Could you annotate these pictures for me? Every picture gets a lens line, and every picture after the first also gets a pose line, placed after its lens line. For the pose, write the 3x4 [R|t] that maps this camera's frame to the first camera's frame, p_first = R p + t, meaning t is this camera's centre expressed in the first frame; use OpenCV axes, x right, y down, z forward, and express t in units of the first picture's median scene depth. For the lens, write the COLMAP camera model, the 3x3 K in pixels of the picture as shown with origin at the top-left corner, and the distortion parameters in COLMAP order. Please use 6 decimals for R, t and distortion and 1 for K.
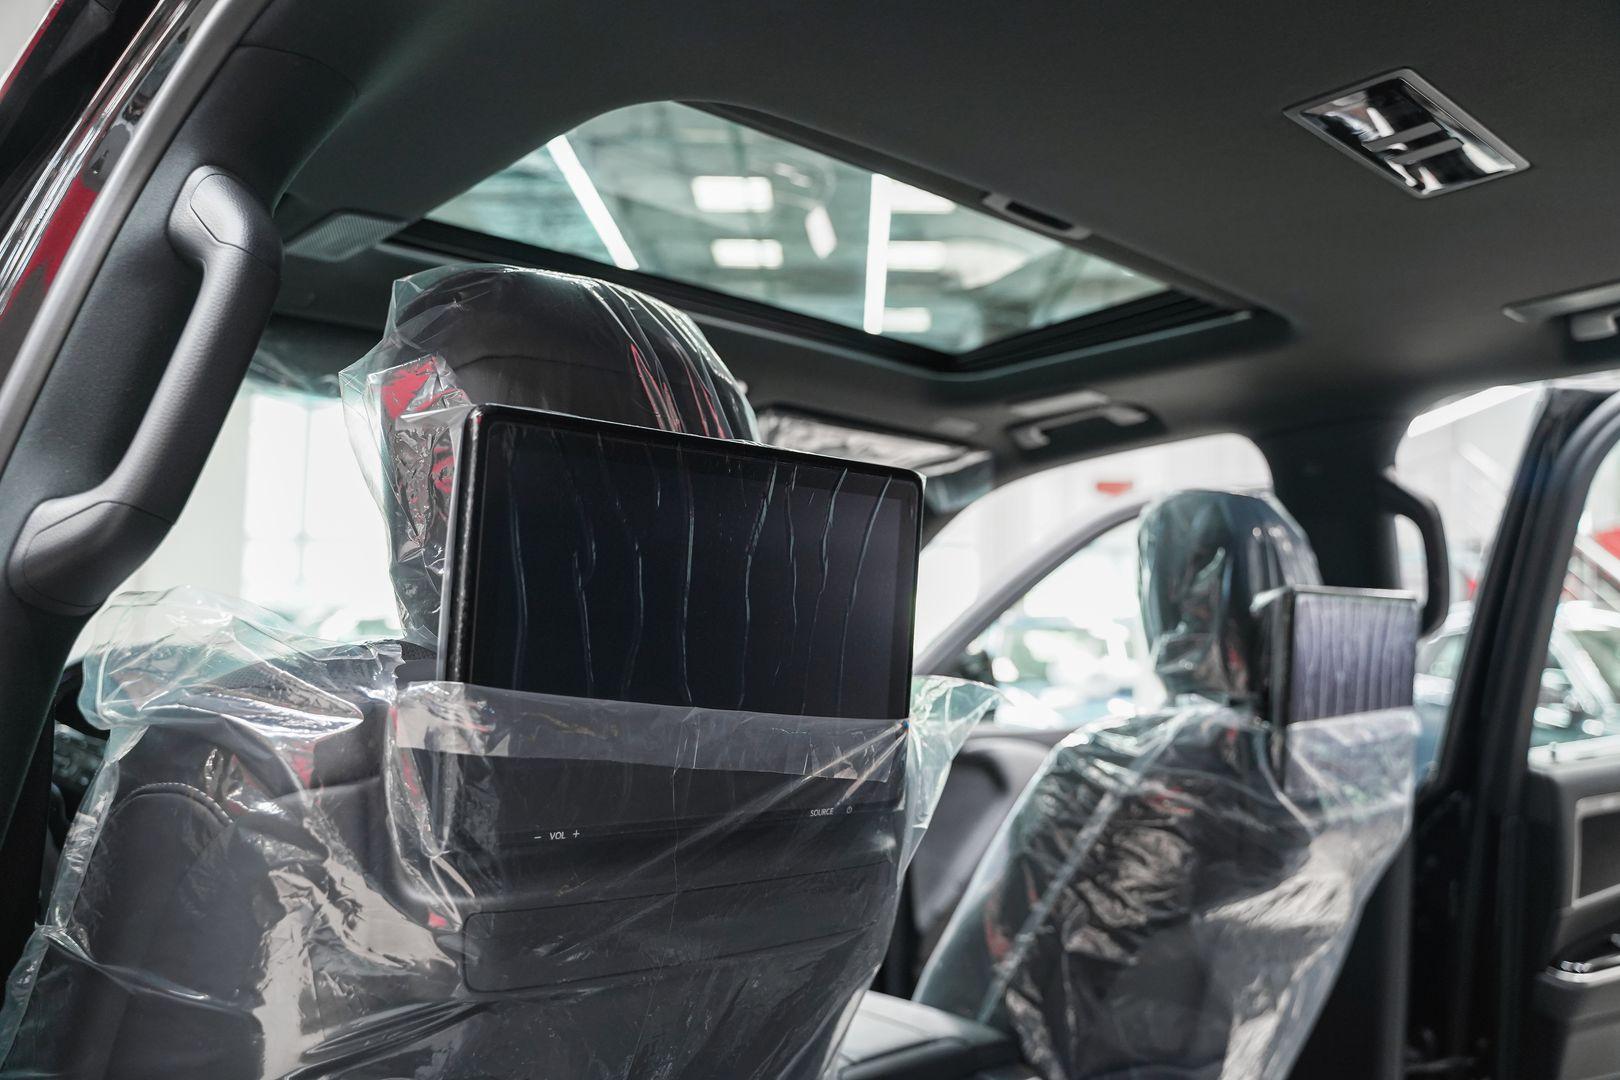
lens RADIAL K [[1316.1, 0, 810.0], [0, 1316.1, 540.0], [0, 0, 1]] dist [-0.109690, 0.094733]
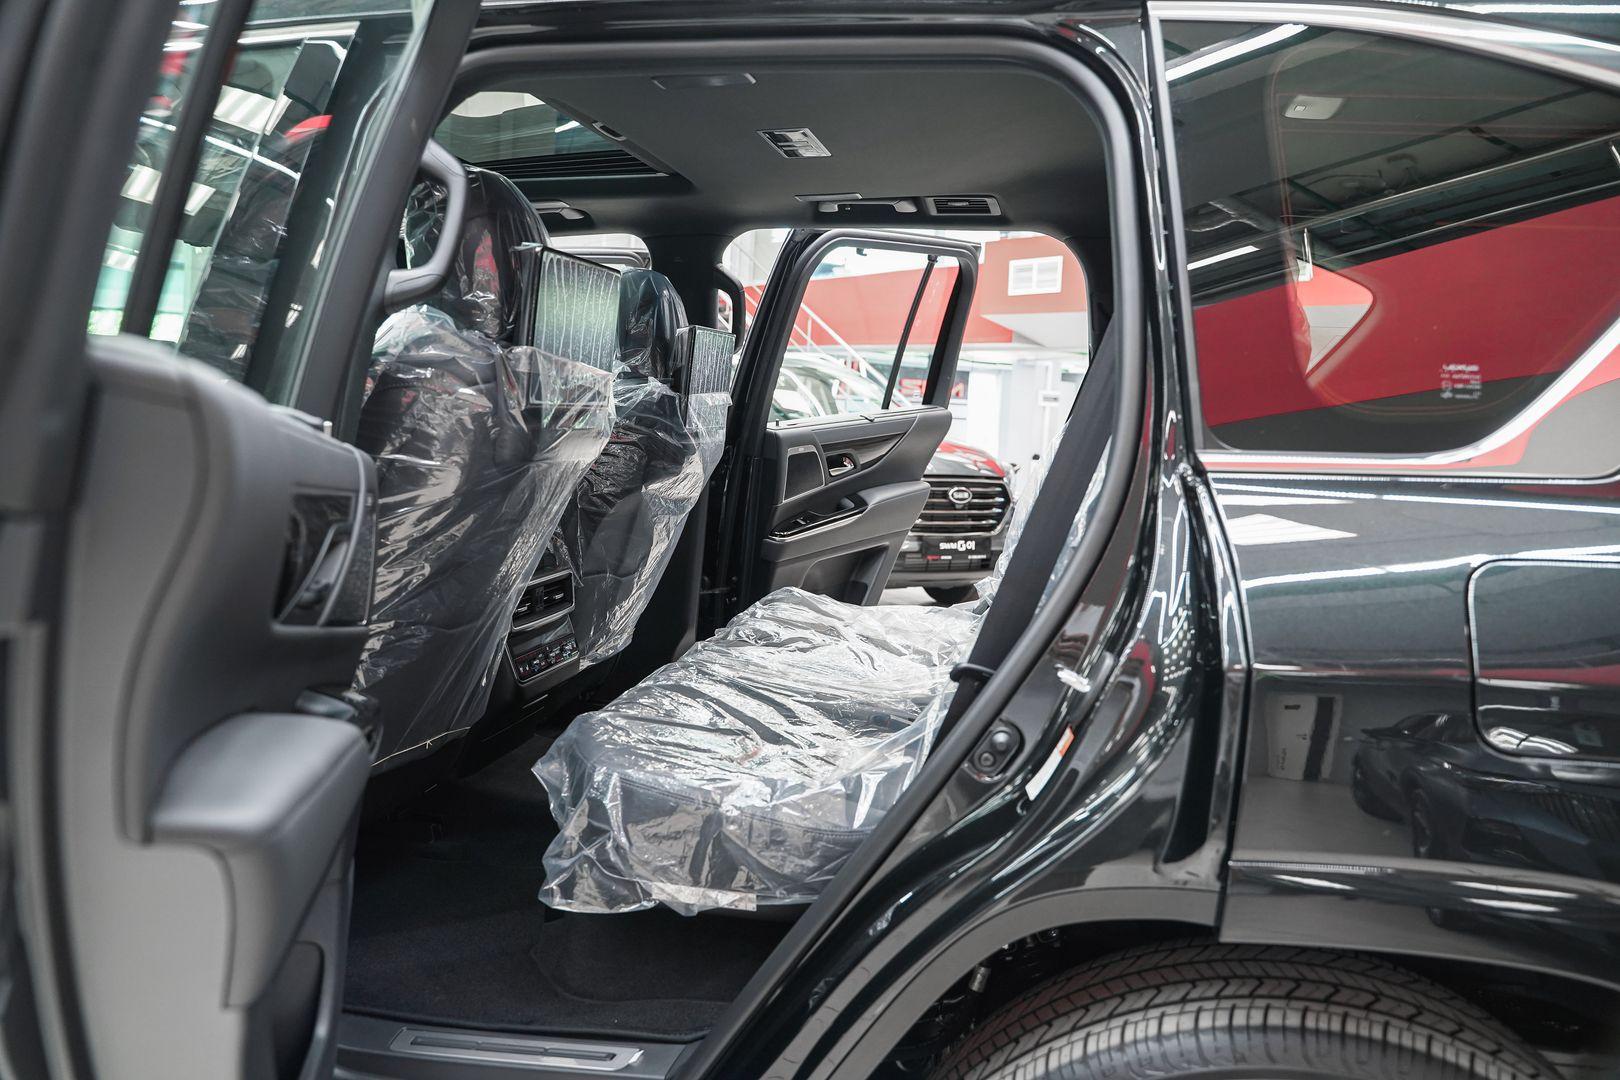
lens RADIAL K [[1316.1, 0, 810.0], [0, 1316.1, 540.0], [0, 0, 1]] dist [-0.109690, 0.094733]
pose [[0.810852, -0.034908, 0.584209, -0.599101], [-0.086115, 0.980238, 0.178095, -0.014331], [-0.578881, -0.194718, 0.791822, -0.682218]]
